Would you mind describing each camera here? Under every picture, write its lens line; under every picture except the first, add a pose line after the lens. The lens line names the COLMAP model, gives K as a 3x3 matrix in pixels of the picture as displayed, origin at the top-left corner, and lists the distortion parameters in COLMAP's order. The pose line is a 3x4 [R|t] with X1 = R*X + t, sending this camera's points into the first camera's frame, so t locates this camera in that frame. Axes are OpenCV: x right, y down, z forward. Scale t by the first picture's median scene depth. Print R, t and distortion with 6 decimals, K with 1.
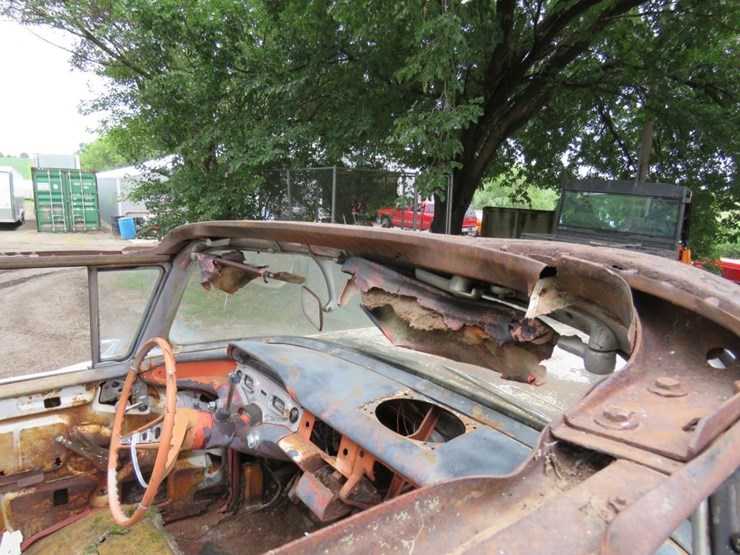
lens RADIAL K [[482.3, 0, 372.7], [0, 482.3, 280.6], [0, 0, 1]] dist [-0.027661, 0.022408]
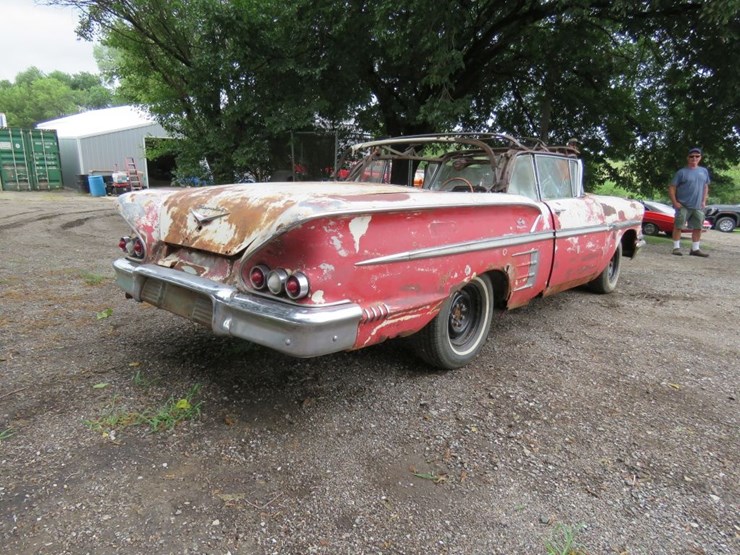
lens RADIAL K [[482.3, 0, 365.2], [0, 482.3, 287.1], [0, 0, 1]] dist [-0.027661, 0.022408]
pose [[0.986937, -0.036600, 0.156896, -0.093426], [0.023924, 0.996350, 0.081935, 0.042092], [-0.159322, -0.077111, 0.984210, -0.164983]]
